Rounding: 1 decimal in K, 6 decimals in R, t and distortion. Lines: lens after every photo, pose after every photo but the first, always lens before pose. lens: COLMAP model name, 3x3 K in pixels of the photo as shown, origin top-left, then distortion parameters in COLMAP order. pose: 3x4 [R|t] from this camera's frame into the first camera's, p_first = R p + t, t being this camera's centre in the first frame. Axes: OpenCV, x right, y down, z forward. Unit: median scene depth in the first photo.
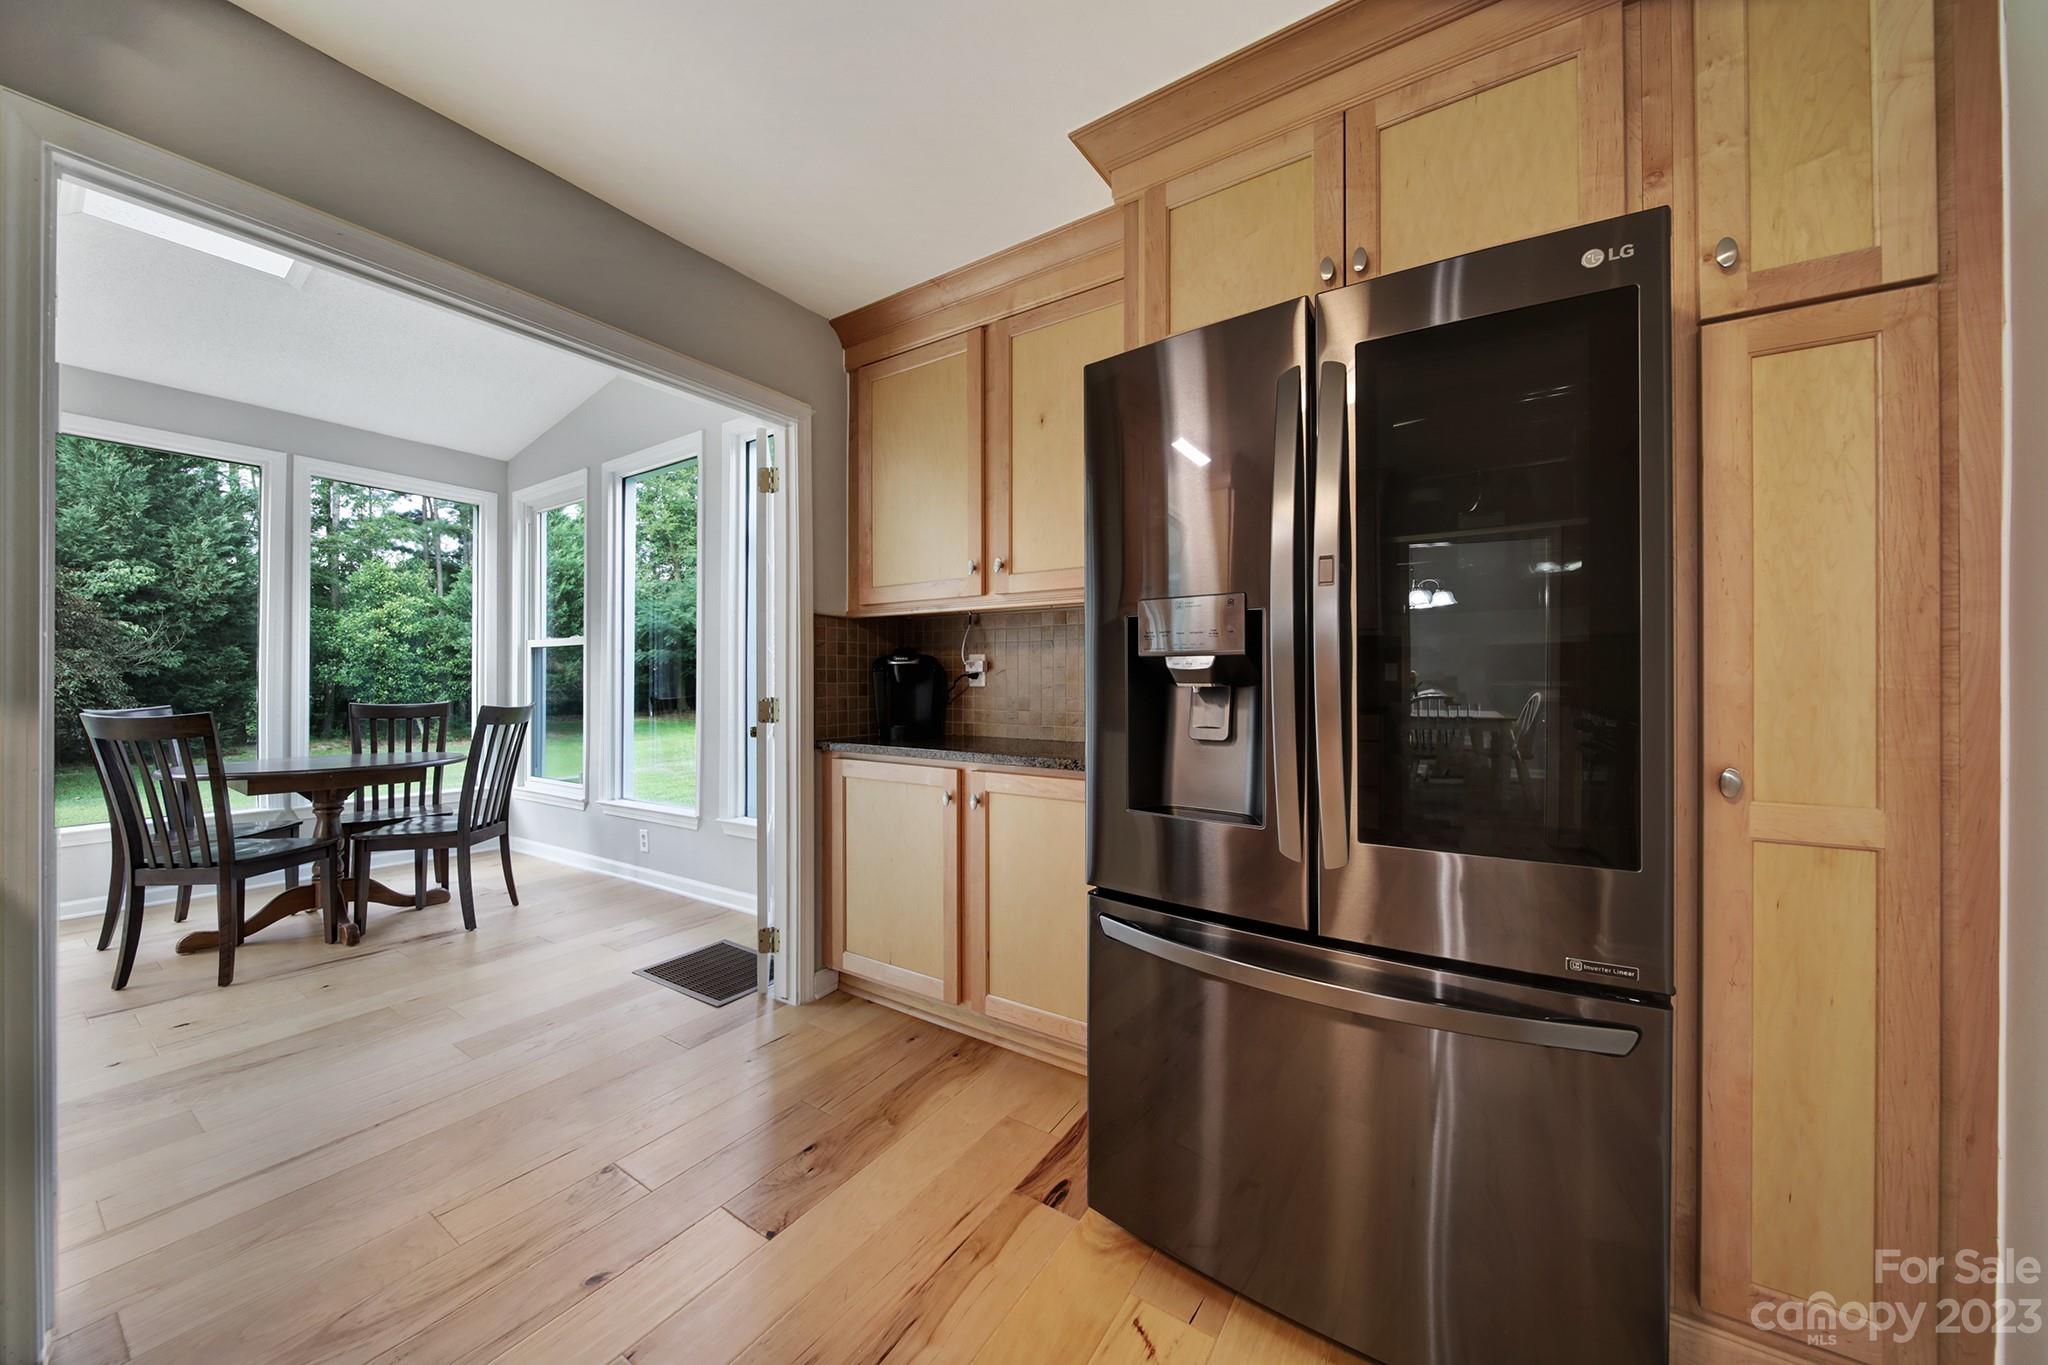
lens RADIAL K [[716.2, 0, 1025.0], [0, 716.2, 669.6], [0, 0, 1]] dist [-0.001117, -0.002336]
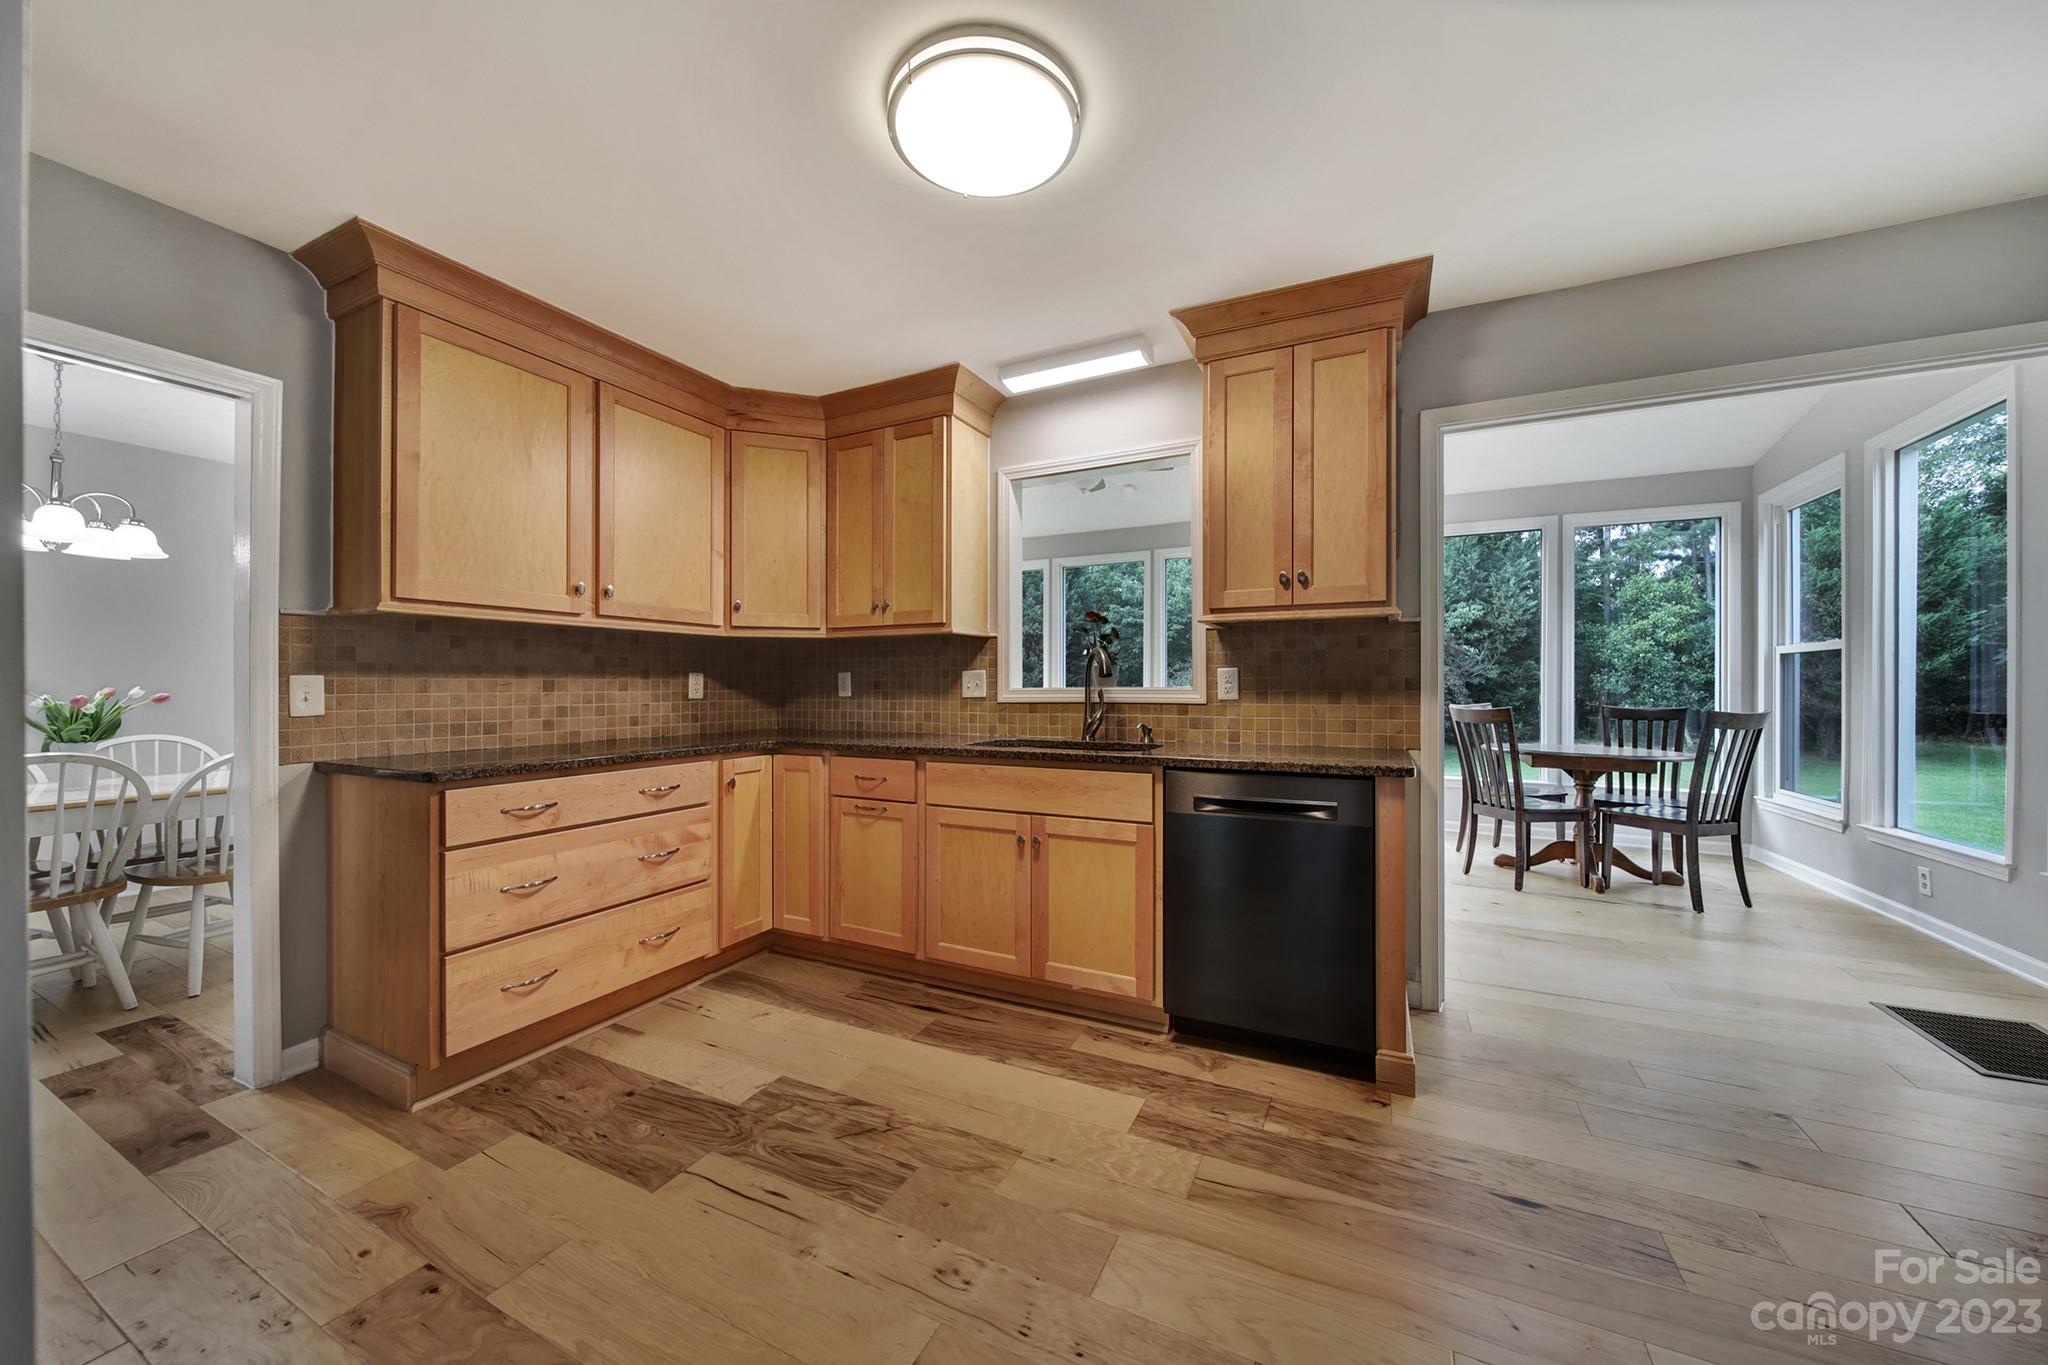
lens RADIAL K [[718.9, 0, 1030.3], [0, 718.9, 690.5], [0, 0, 1]] dist [0.000669, -0.002460]
pose [[0.123214, 0.008666, -0.992342, 0.150596], [0.008853, 0.999912, 0.009831, -0.000237], [0.992341, -0.009997, 0.123127, -0.123102]]
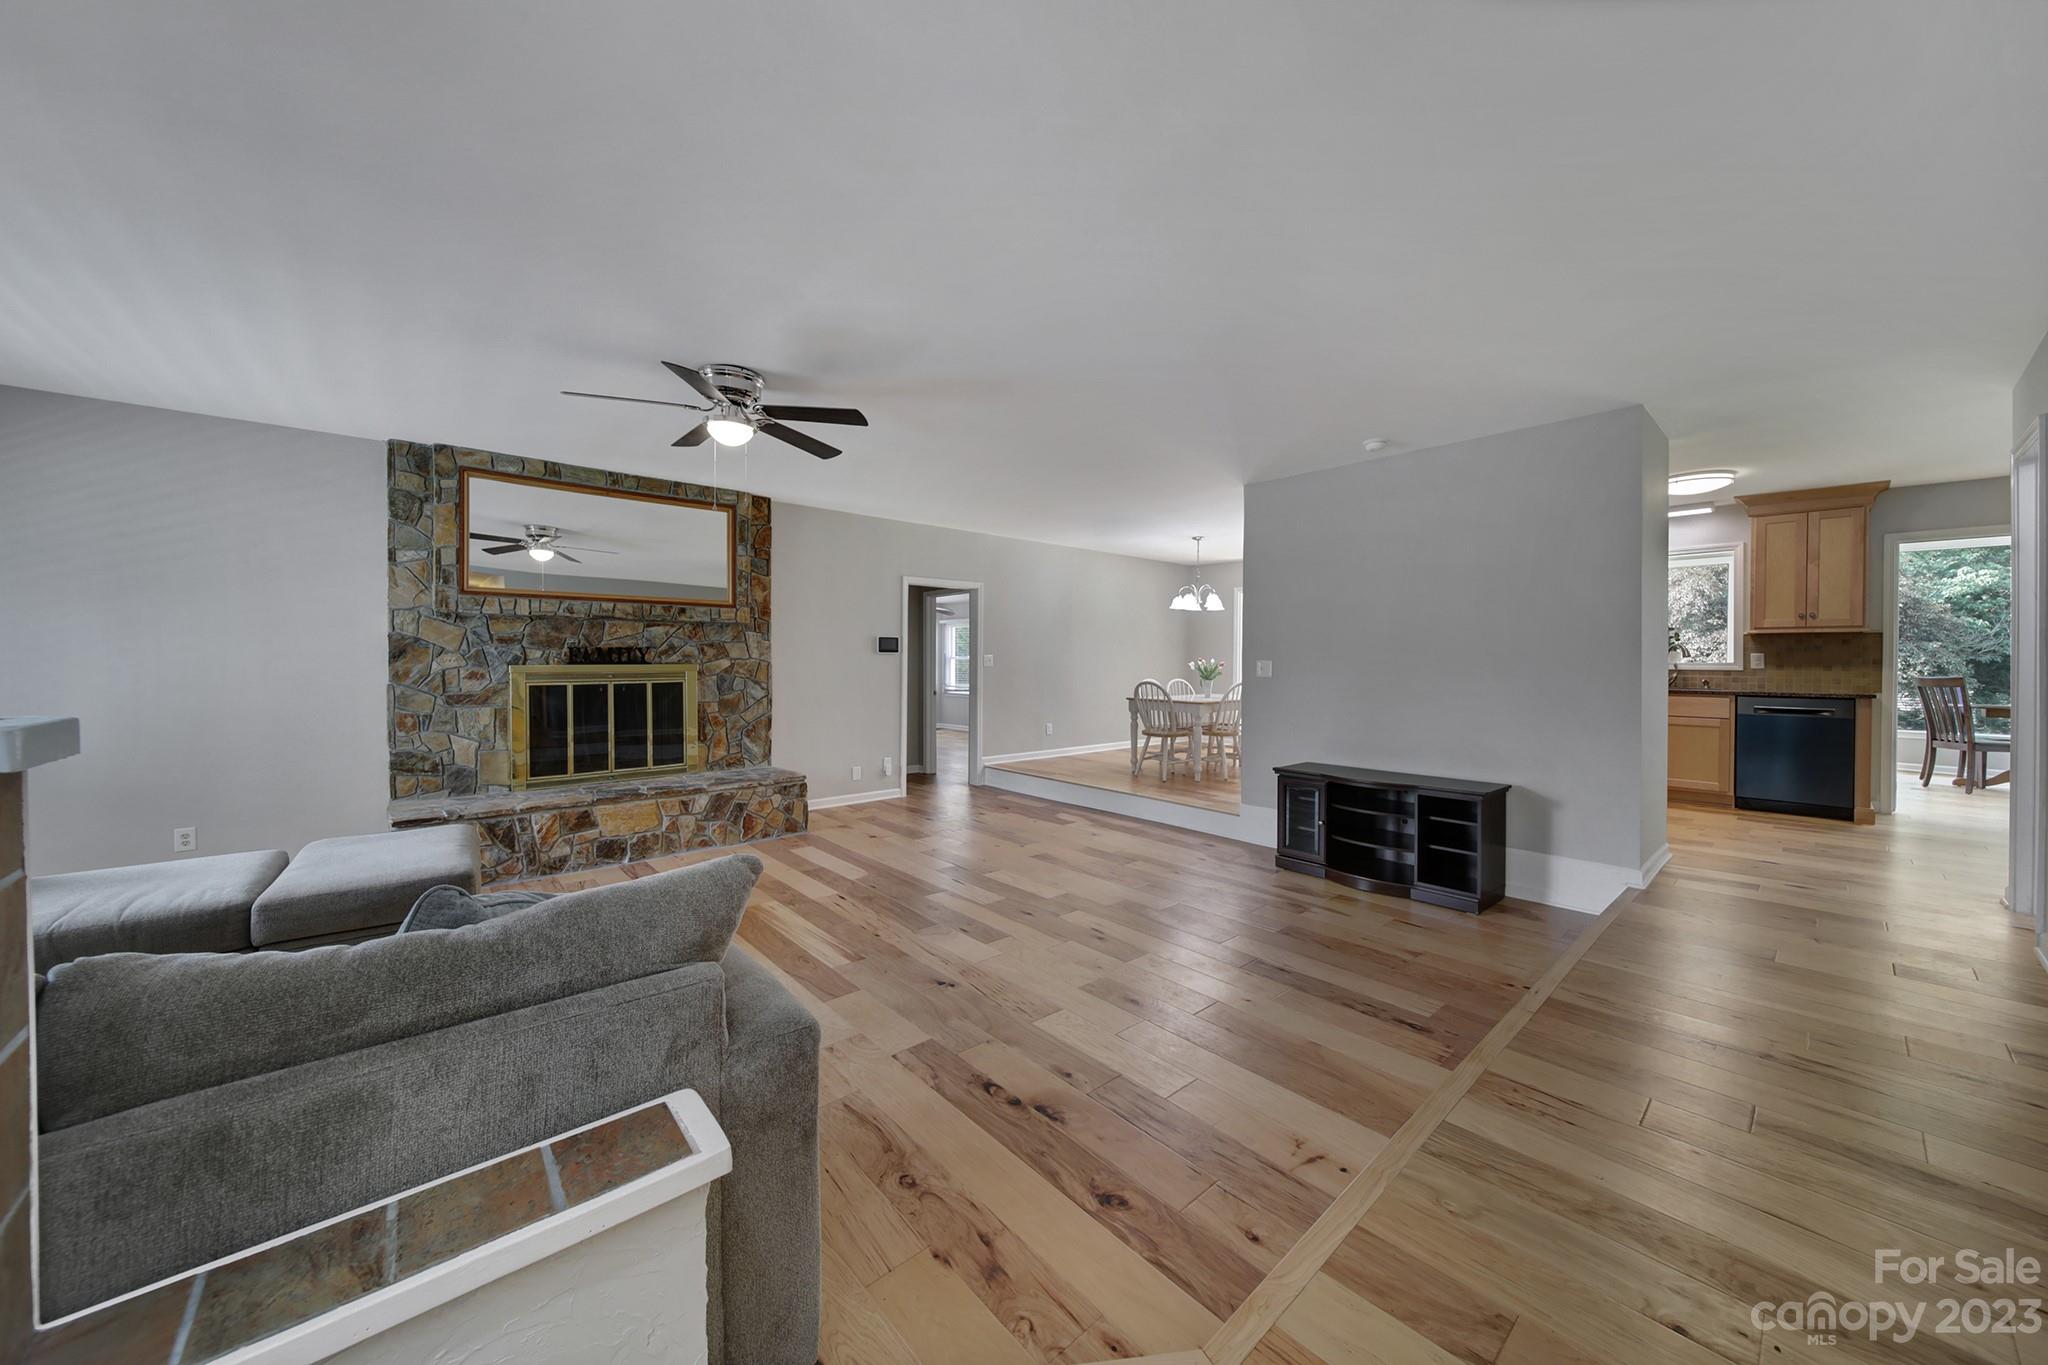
lens RADIAL K [[716.2, 0, 1025.0], [0, 716.2, 669.6], [0, 0, 1]] dist [-0.001117, -0.002336]
pose [[-0.266980, 0.014755, -0.963589, 1.213791], [0.004331, 0.999891, 0.014111, -0.007196], [0.963692, -0.000406, -0.267015, -0.851897]]
